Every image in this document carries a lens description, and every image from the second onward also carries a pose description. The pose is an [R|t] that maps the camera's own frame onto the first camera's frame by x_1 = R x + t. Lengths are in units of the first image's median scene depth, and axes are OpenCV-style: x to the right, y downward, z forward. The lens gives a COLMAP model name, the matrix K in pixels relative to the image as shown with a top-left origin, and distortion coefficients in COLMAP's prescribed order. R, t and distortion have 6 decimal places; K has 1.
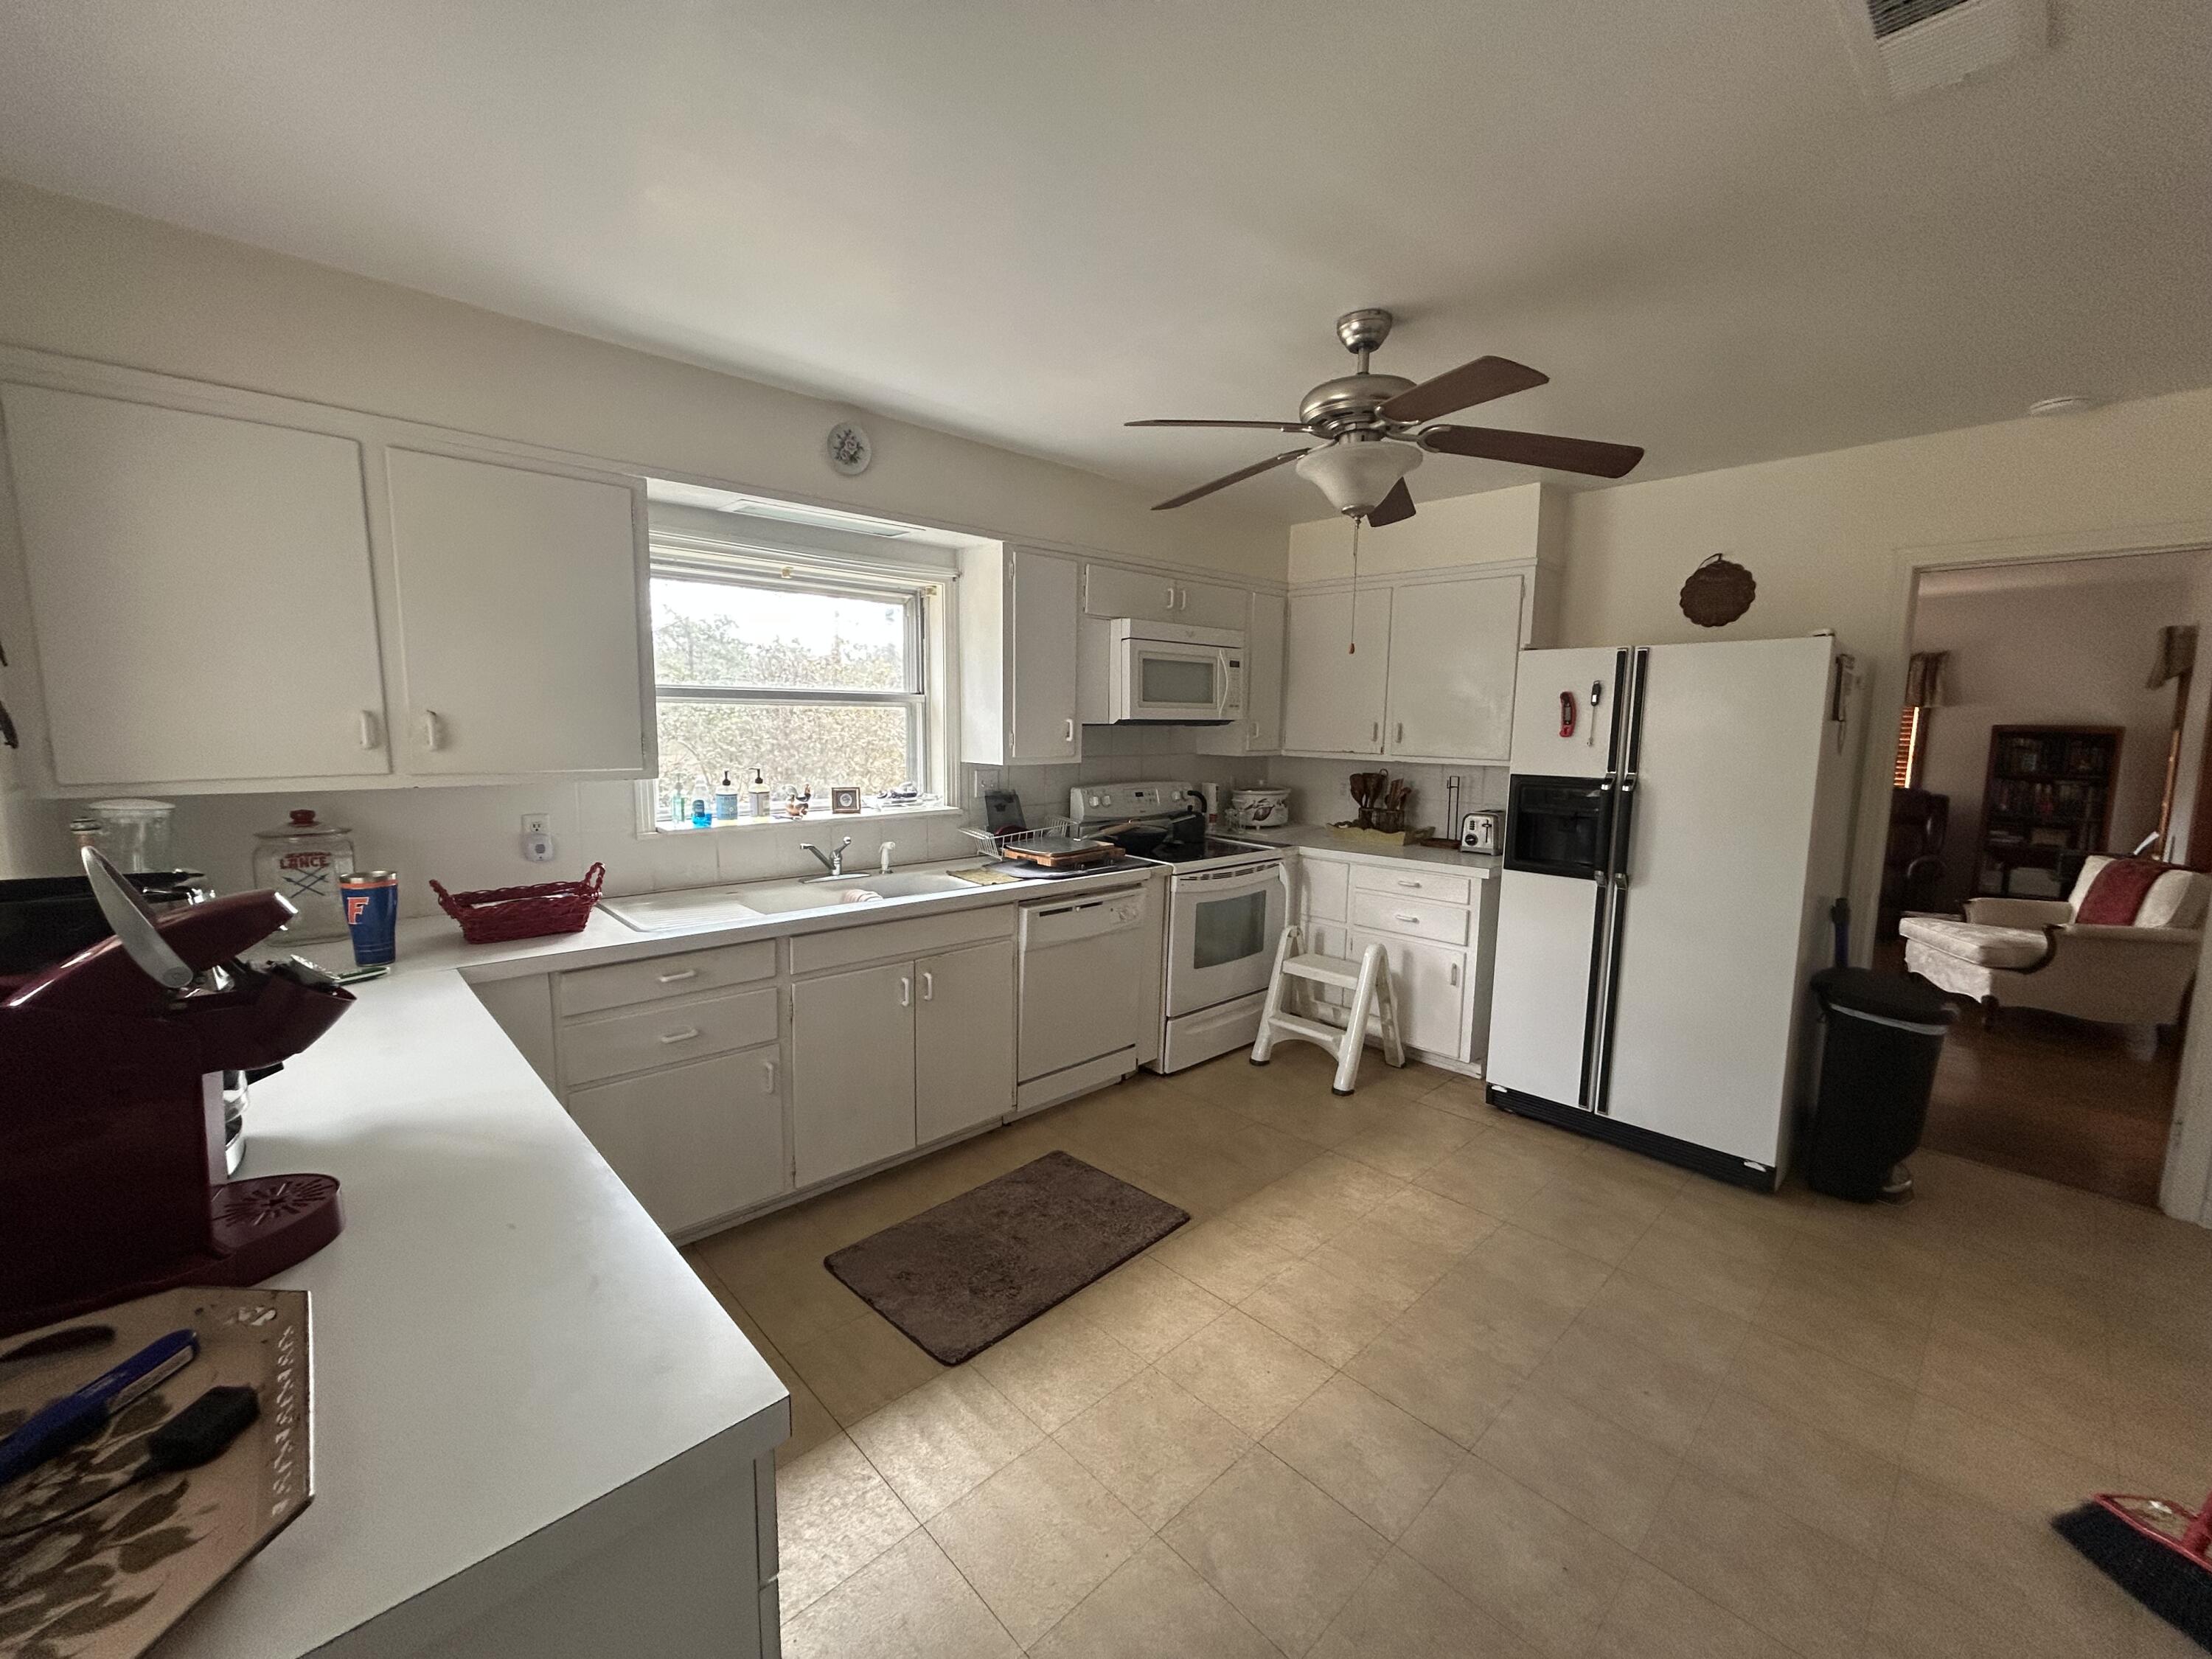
lens RADIAL K [[890.8, 0, 1108.6], [0, 890.8, 832.6], [0, 0, 1]] dist [0.001141, 0.000242]
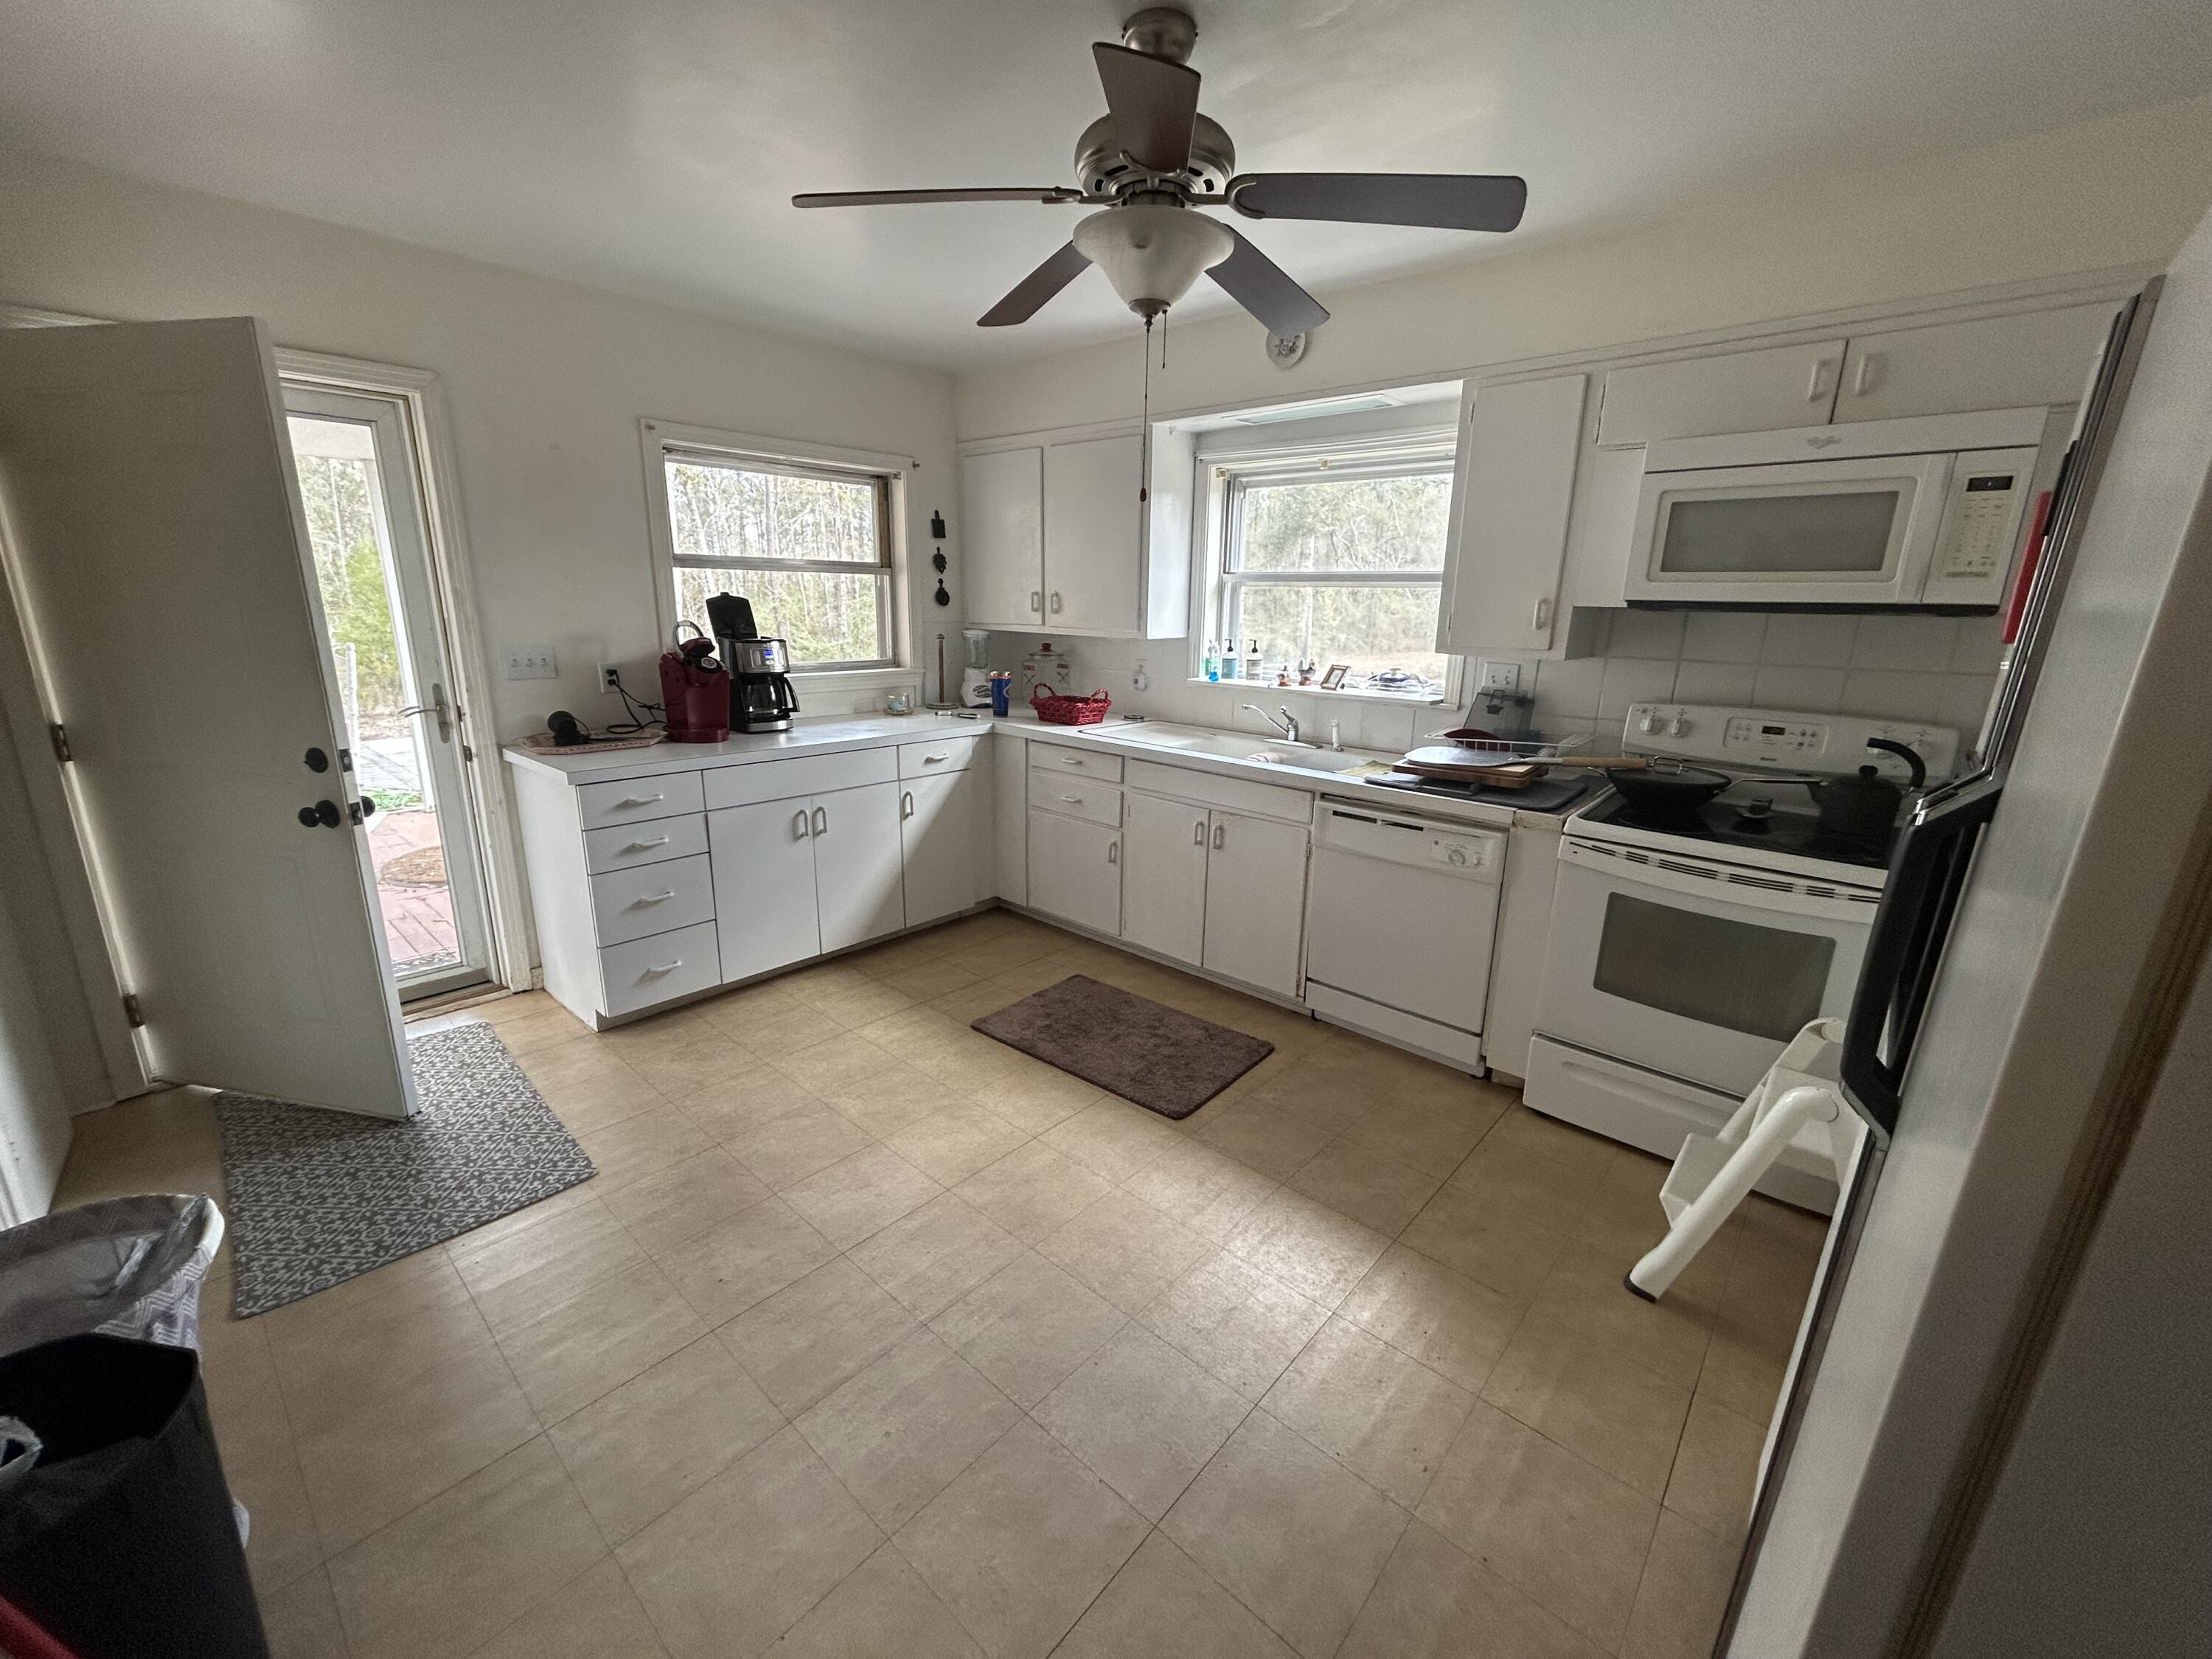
lens RADIAL K [[890.8, 0, 1106.1], [0, 890.8, 835.1], [0, 0, 1]] dist [0.001141, 0.000242]
pose [[0.081951, 0.248581, -0.965138, 0.803662], [-0.143367, 0.961264, 0.235409, -0.070269], [0.986271, 0.119077, 0.114415, 0.661203]]
